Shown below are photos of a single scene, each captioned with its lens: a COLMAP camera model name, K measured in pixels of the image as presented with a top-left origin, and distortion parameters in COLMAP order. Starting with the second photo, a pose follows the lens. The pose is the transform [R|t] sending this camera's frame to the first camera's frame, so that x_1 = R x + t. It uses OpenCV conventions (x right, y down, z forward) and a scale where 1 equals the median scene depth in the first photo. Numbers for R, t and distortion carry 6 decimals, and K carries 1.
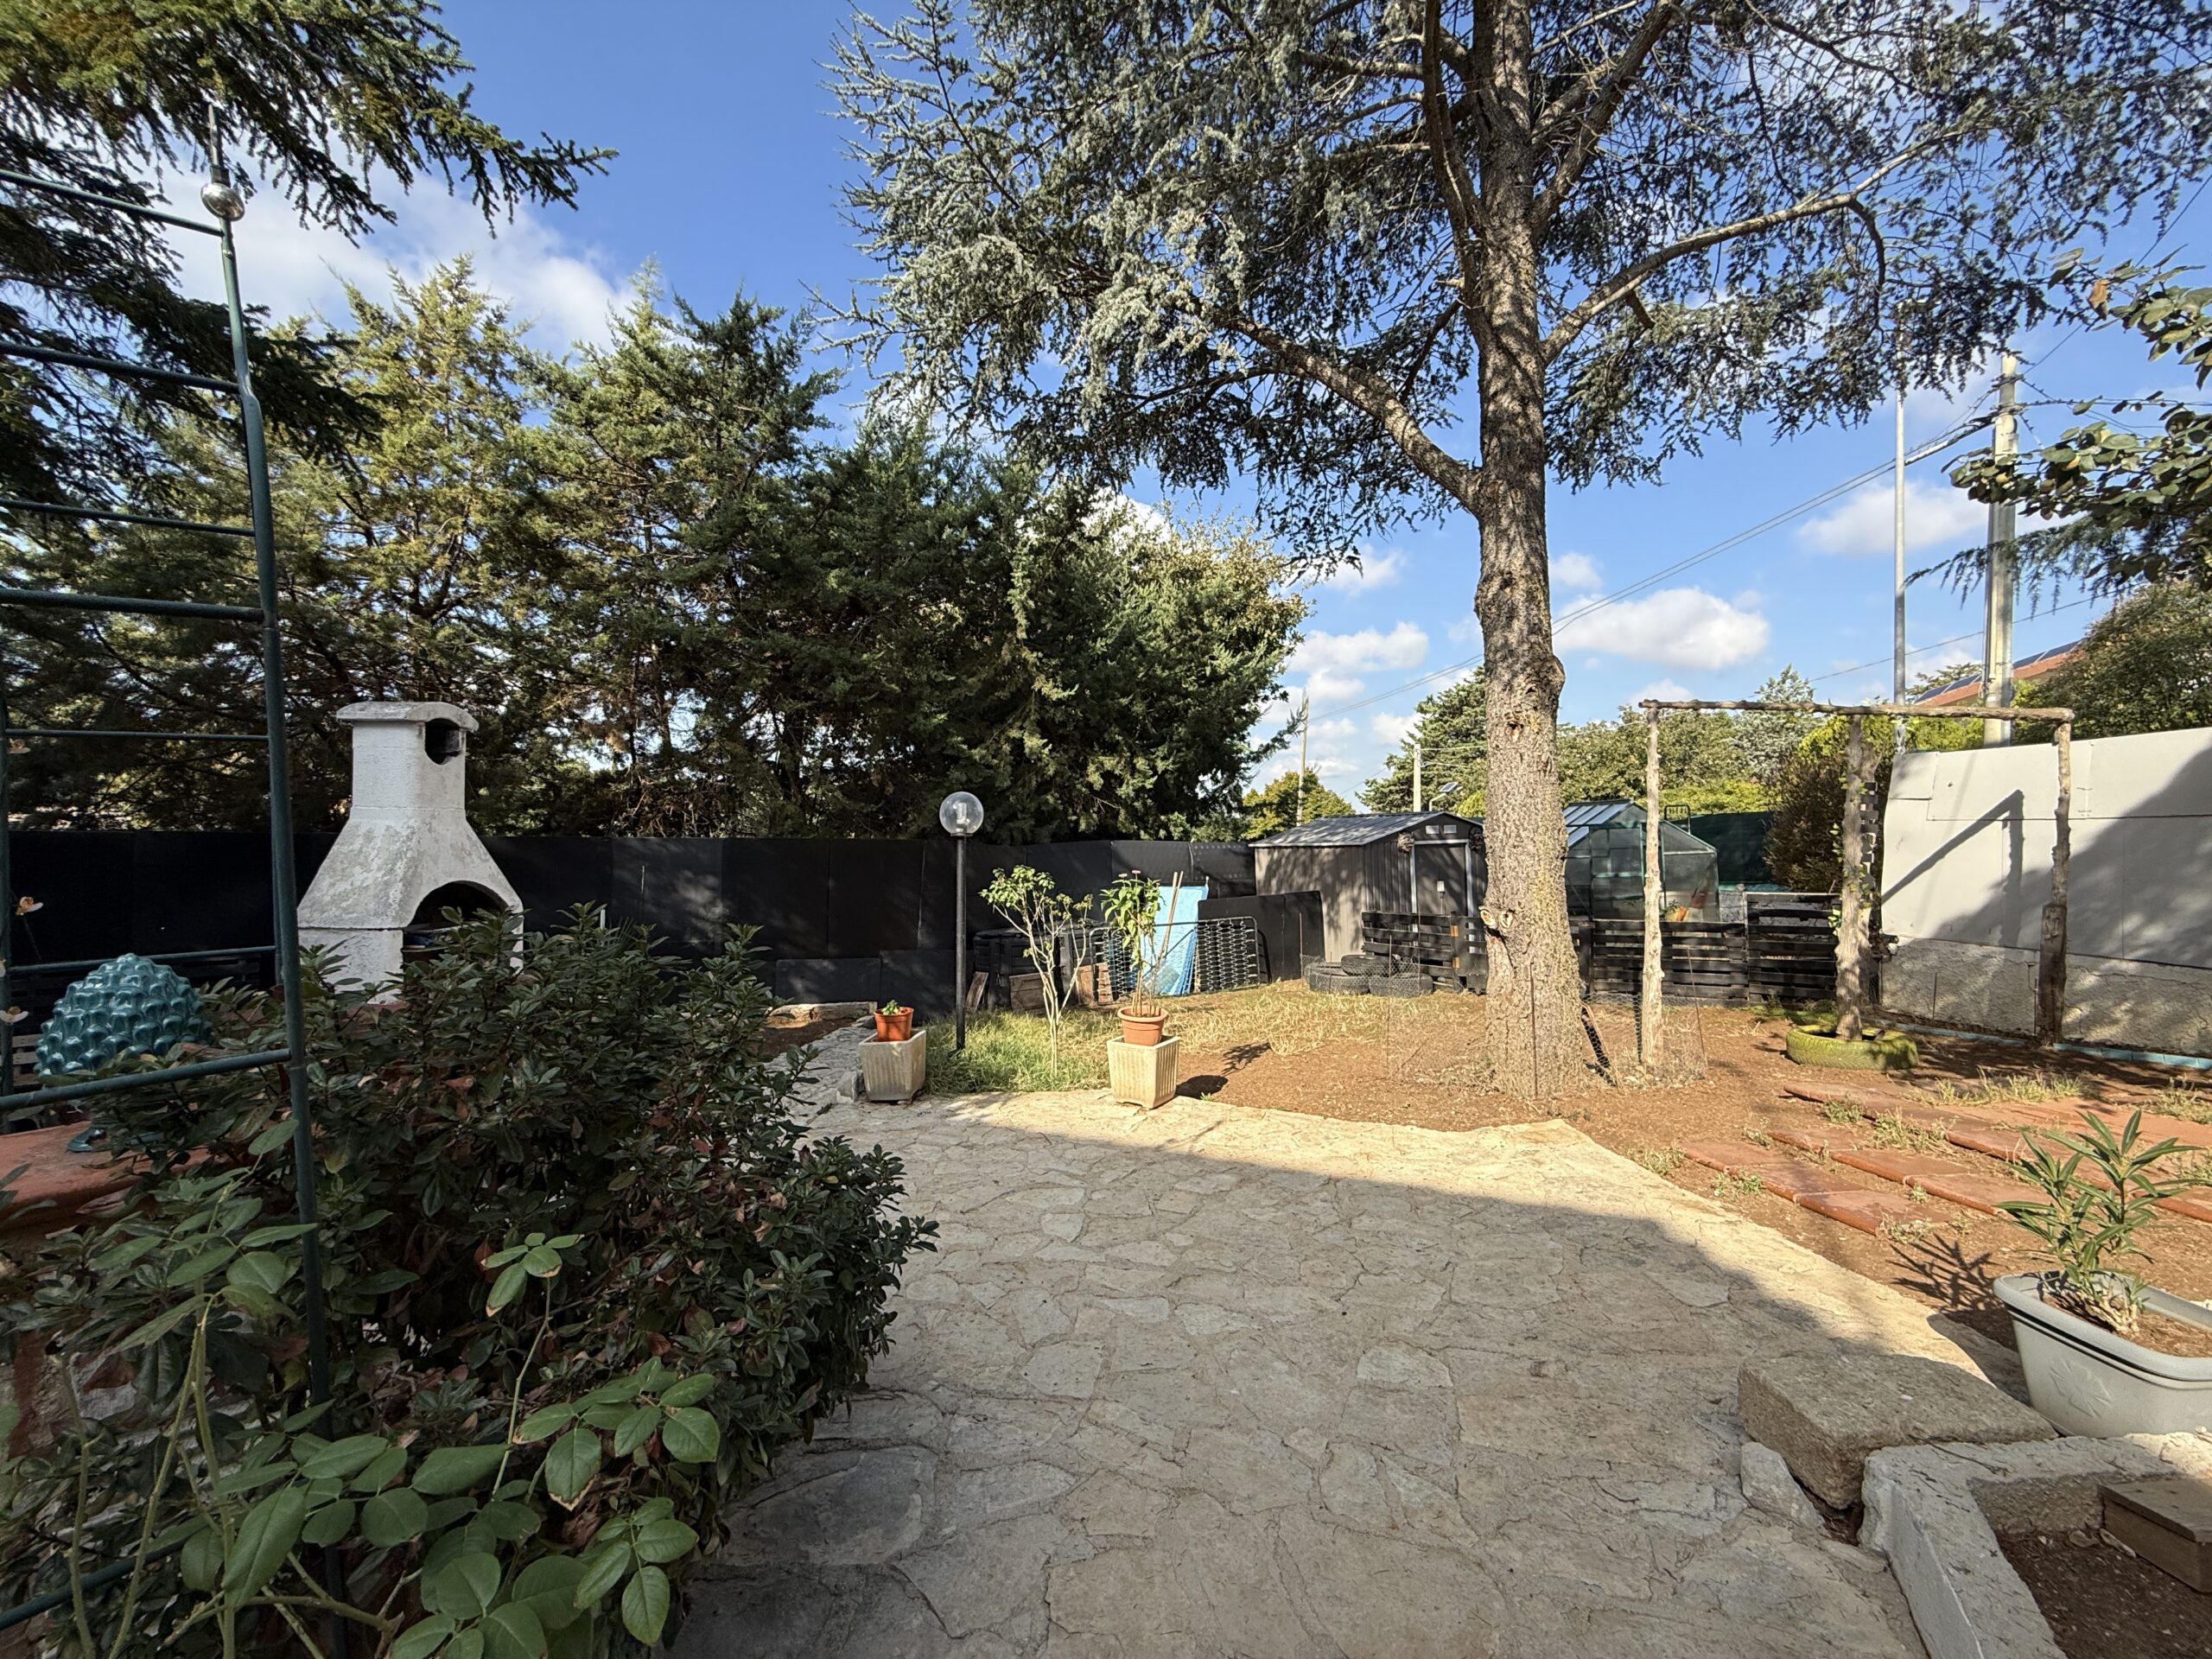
lens RADIAL K [[882.7, 0, 1103.3], [0, 882.7, 827.7], [0, 0, 1]] dist [-0.001868, 0.000627]
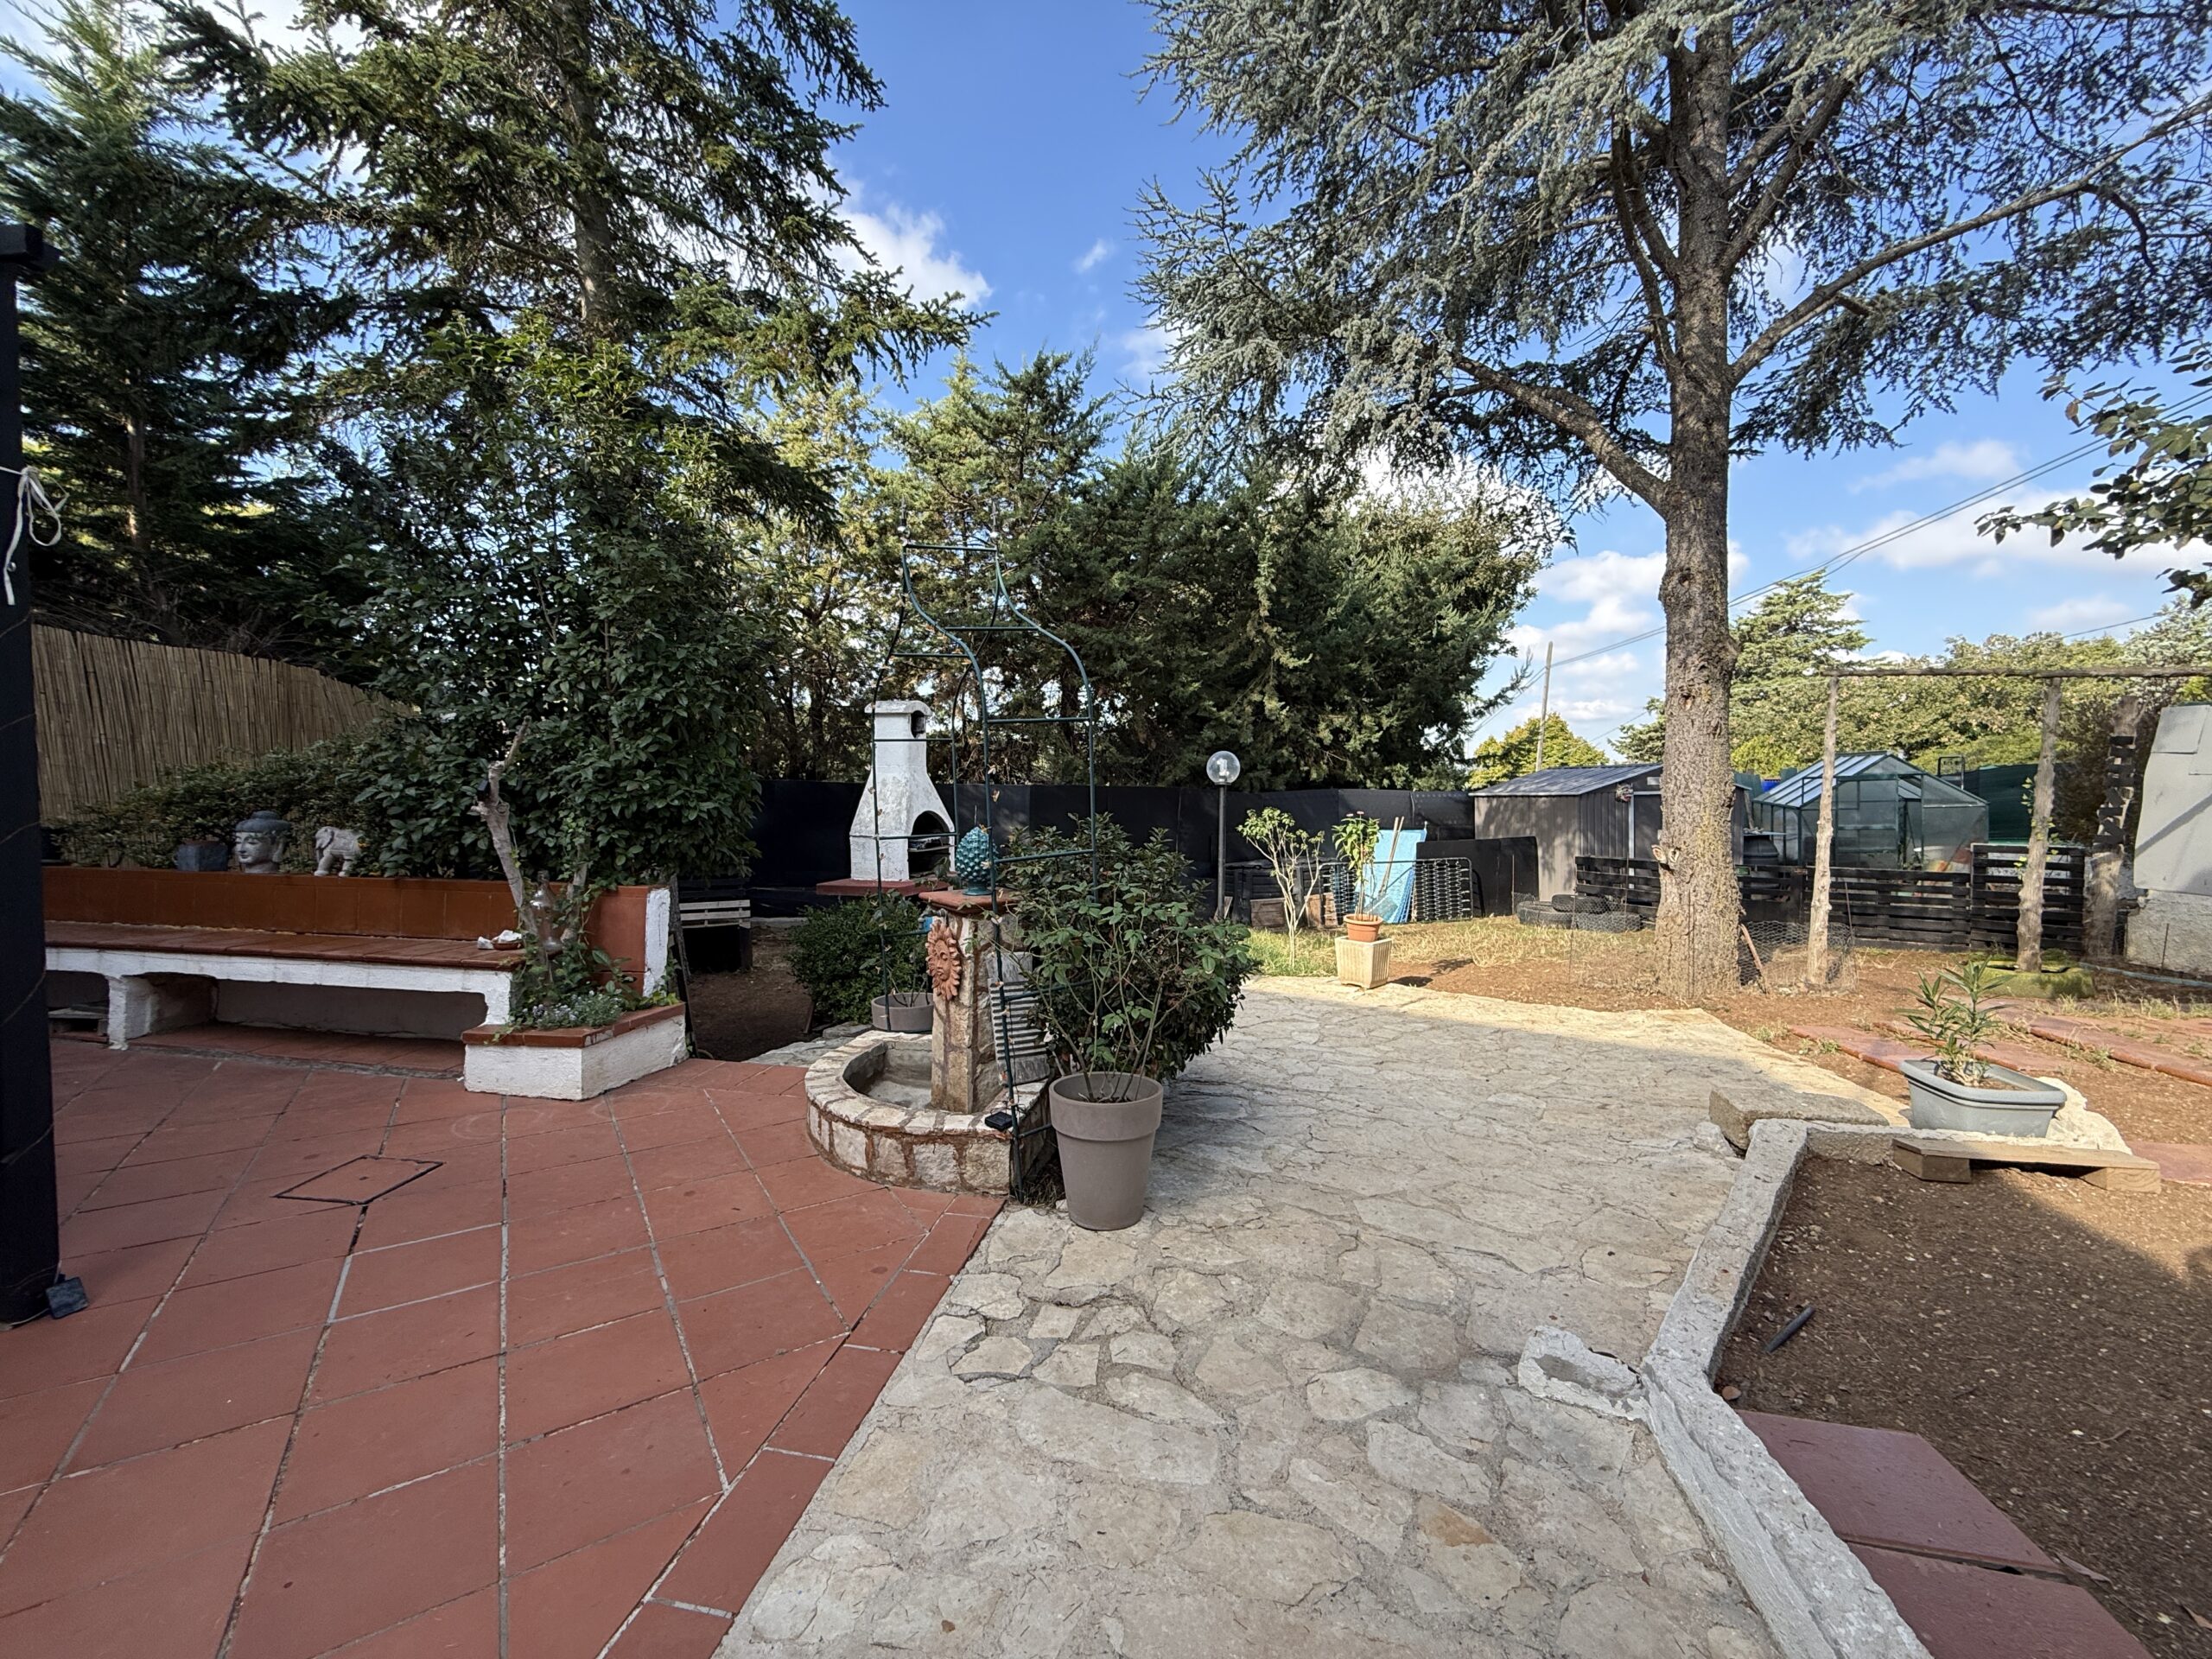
lens RADIAL K [[882.7, 0, 1100.8], [0, 882.7, 827.9], [0, 0, 1]] dist [-0.001868, 0.000627]
pose [[0.968751, 0.018307, -0.247358, -0.009393], [-0.003639, 0.998214, 0.059629, -0.003210], [0.248008, -0.056865, 0.967088, -0.283009]]
